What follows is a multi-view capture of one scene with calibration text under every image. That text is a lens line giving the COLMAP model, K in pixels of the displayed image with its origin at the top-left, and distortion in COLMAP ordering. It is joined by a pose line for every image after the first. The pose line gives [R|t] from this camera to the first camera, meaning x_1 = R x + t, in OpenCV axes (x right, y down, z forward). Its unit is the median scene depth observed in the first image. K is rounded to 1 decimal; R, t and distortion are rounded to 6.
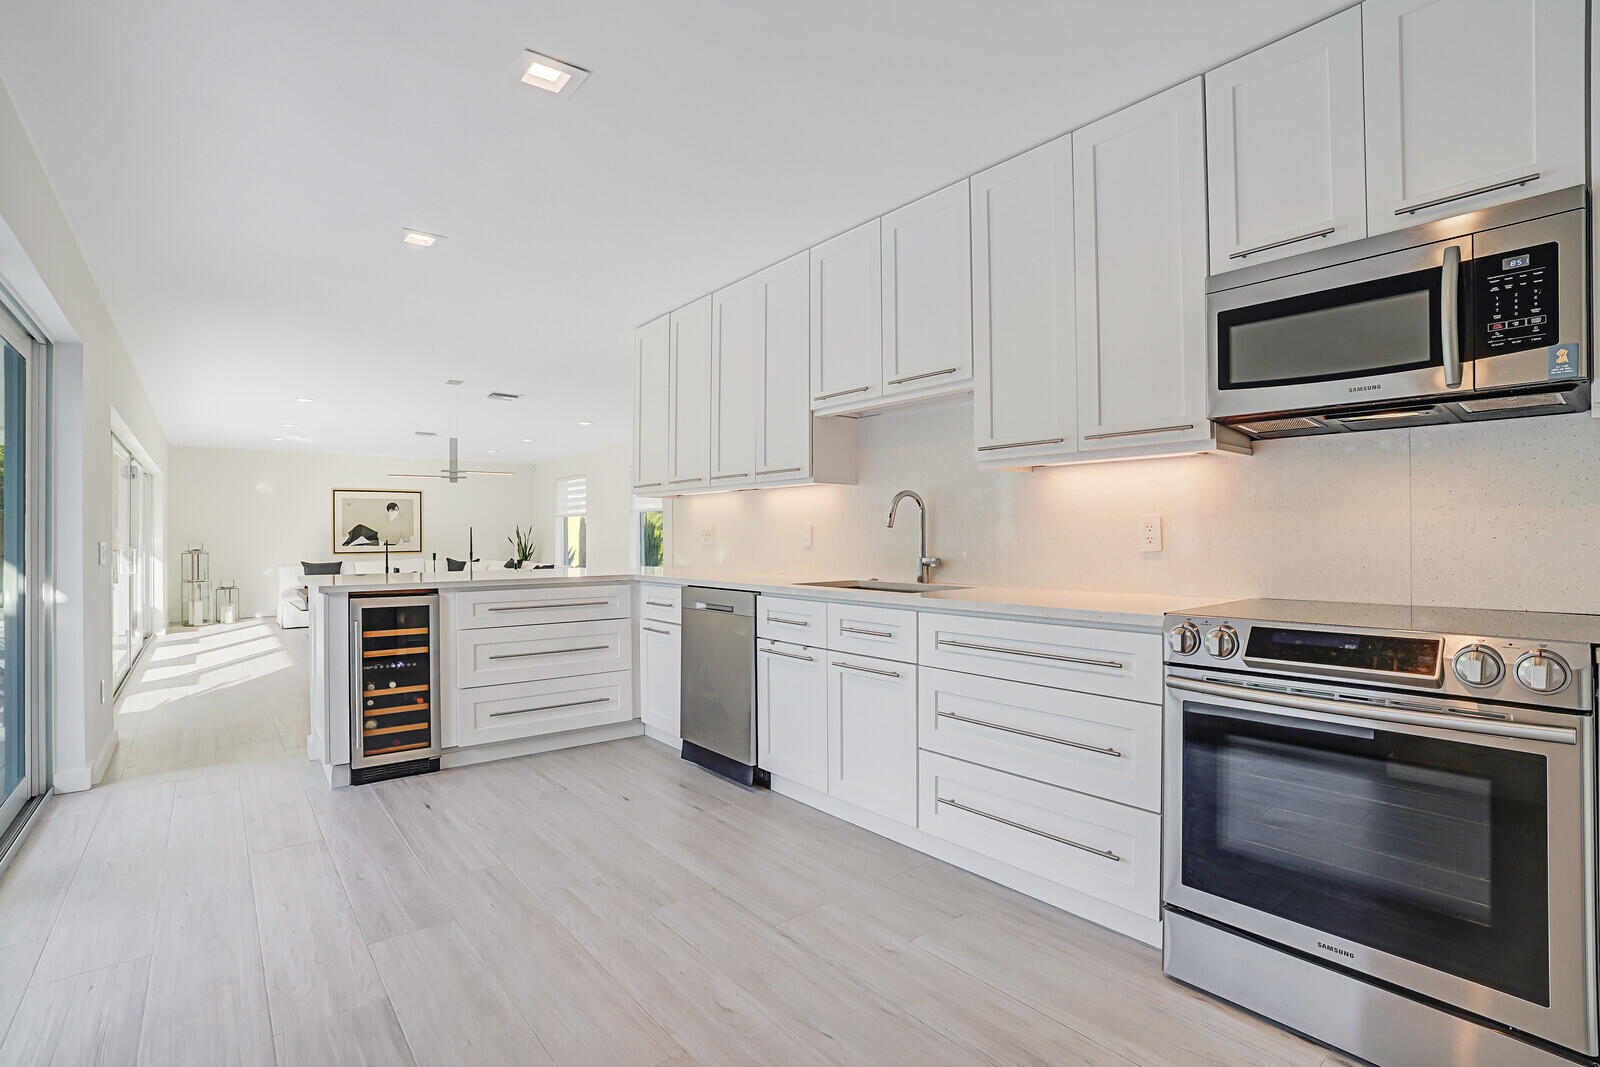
lens RADIAL K [[740.2, 0, 800.0], [0, 740.2, 533.5], [0, 0, 1]] dist [-0.052194, 0.000148]
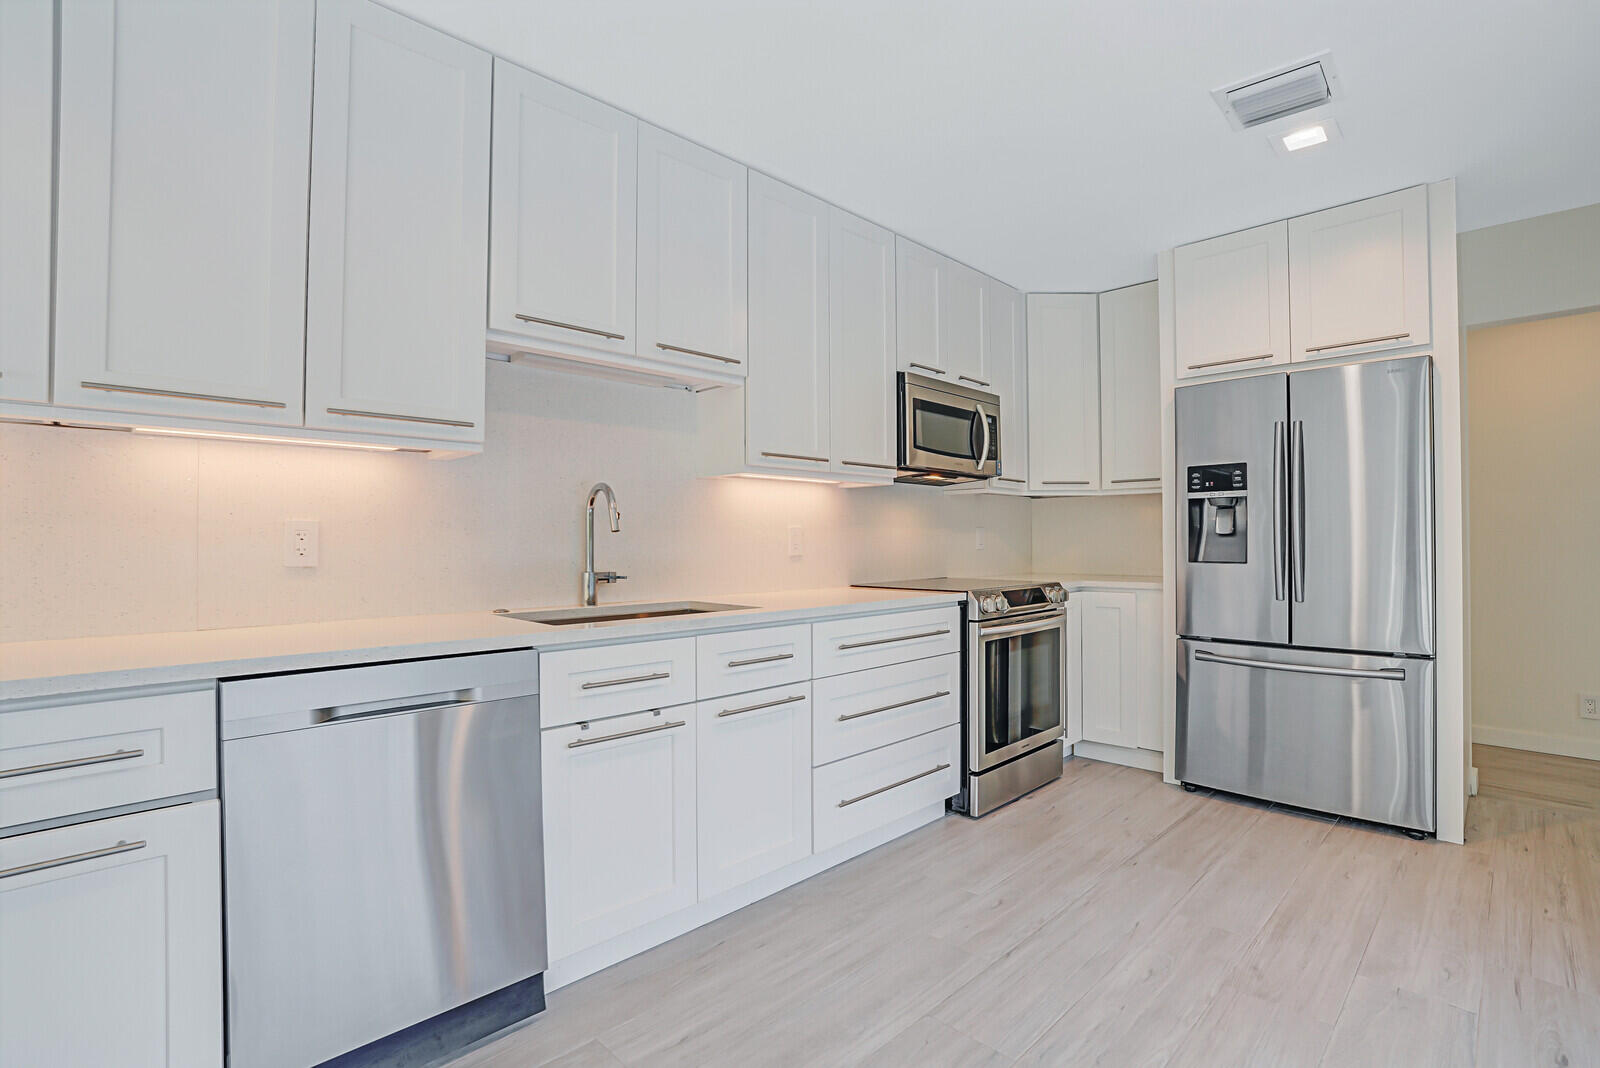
lens RADIAL K [[740.2, 0, 800.0], [0, 740.2, 534.0], [0, 0, 1]] dist [-0.052194, 0.000148]
pose [[-0.075156, 0.014819, 0.997062, -0.968788], [0.004217, 0.999885, -0.014543, 0.008203], [-0.997163, 0.003112, -0.075210, 1.351437]]
